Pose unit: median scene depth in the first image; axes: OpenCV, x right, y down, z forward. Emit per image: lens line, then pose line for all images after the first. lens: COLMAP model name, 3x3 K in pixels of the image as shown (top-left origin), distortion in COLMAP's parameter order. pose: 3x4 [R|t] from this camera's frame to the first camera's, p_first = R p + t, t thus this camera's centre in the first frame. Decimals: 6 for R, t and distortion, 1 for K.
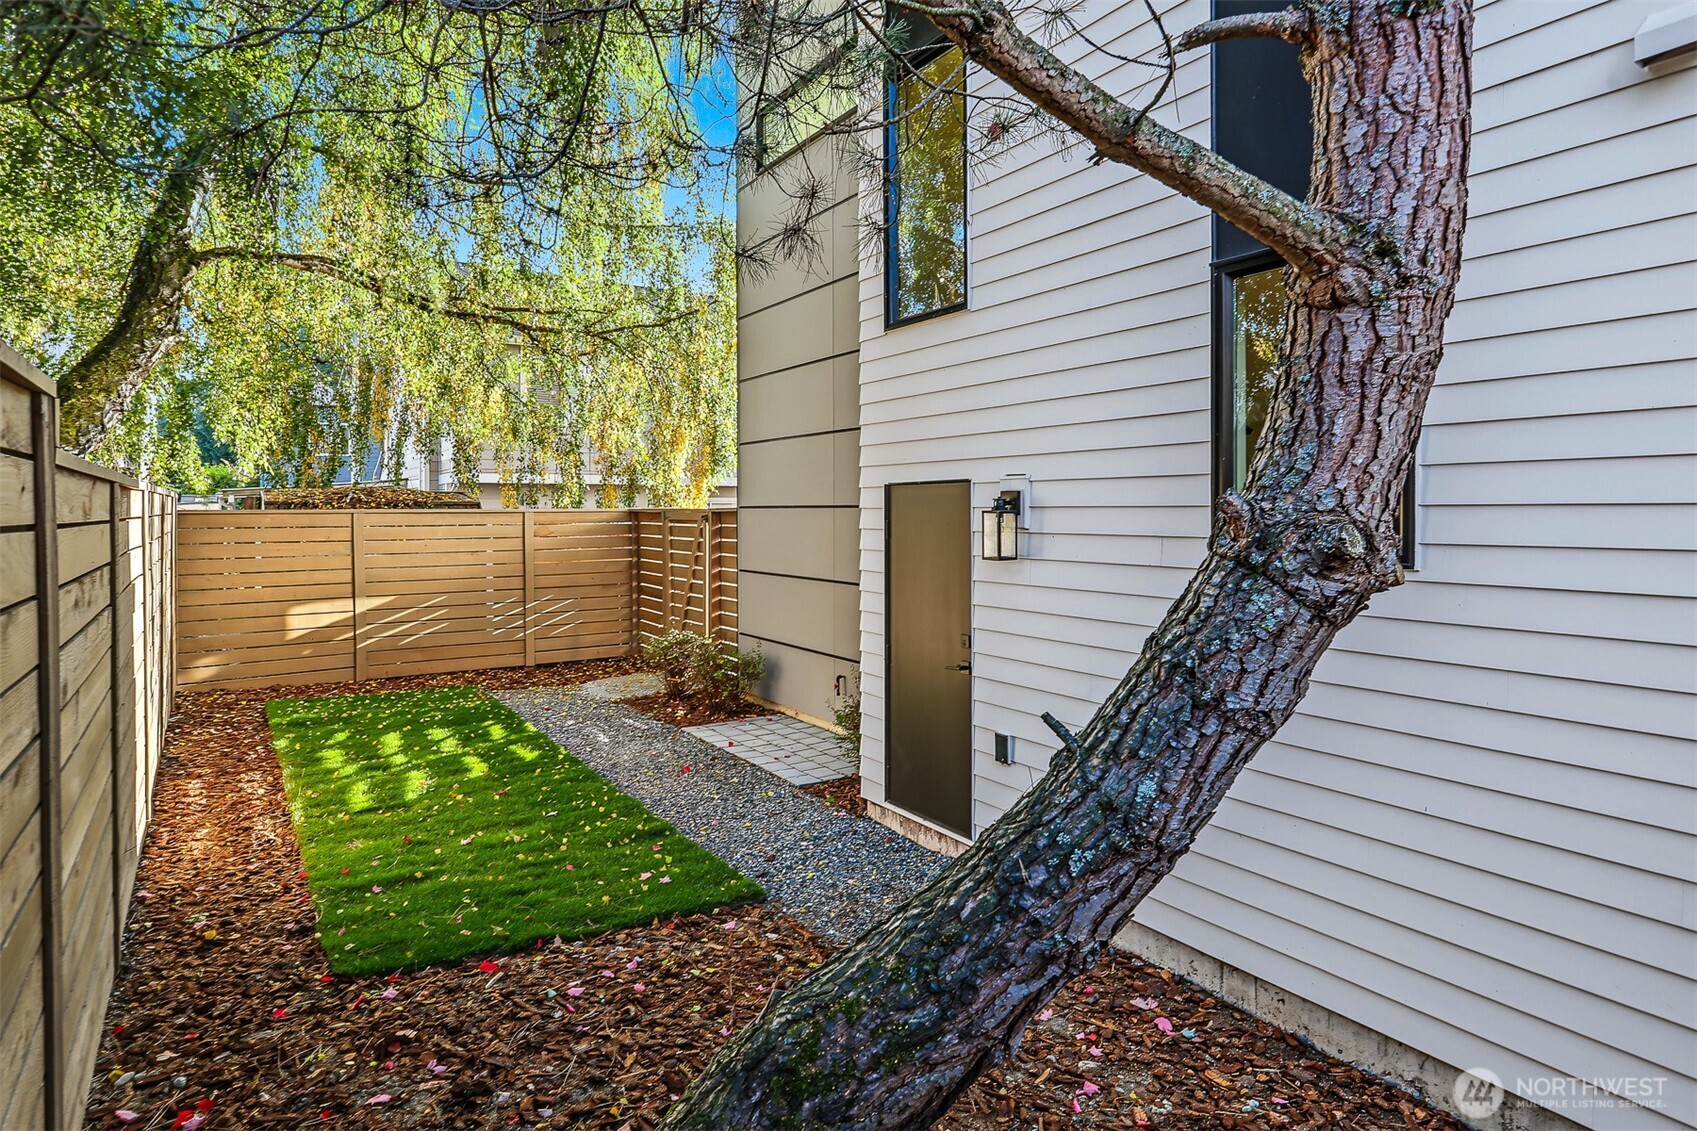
lens RADIAL K [[924.2, 0, 864.3], [0, 924.2, 516.2], [0, 0, 1]] dist [0.000868, 0.000494]
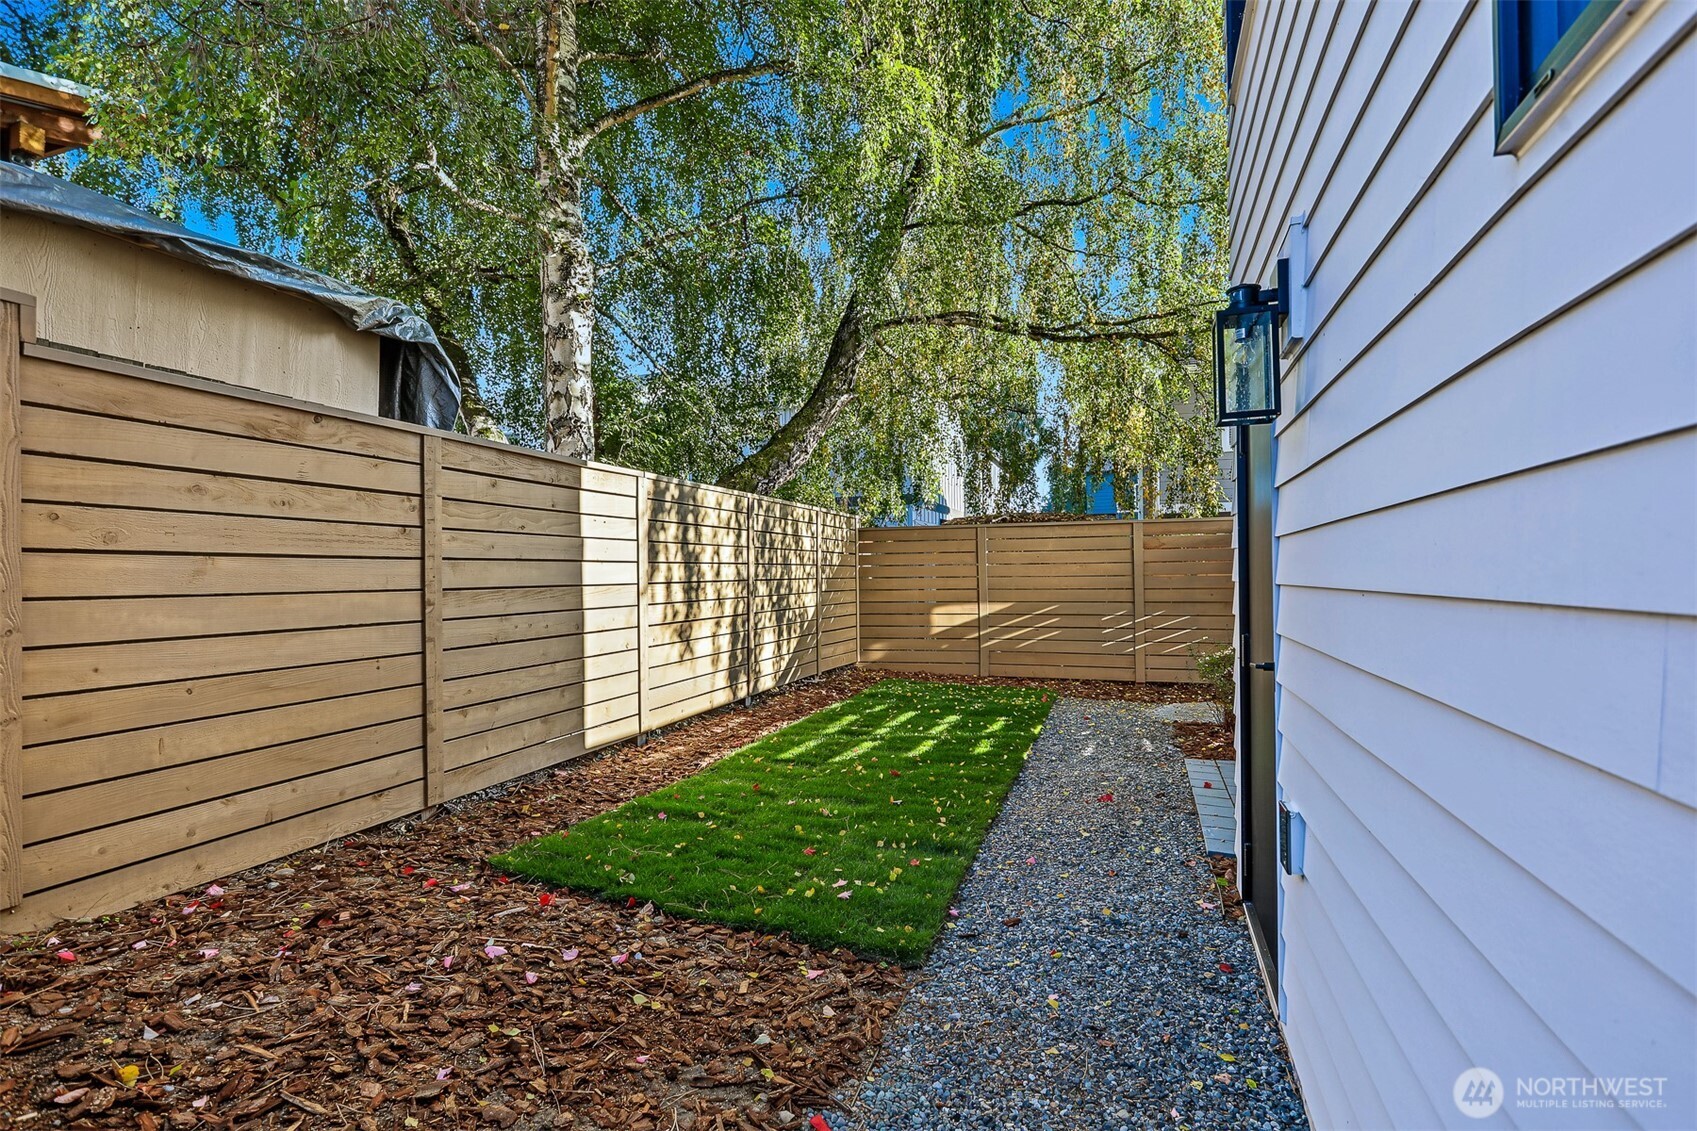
lens RADIAL K [[821.2, 0, 849.0], [0, 821.2, 566.4], [0, 0, 1]] dist [-0.006463, -0.000331]
pose [[0.585663, -0.013211, -0.810447, 0.309706], [0.002186, 0.999889, -0.014719, 0.106358], [0.810551, 0.006849, 0.585627, 0.509161]]
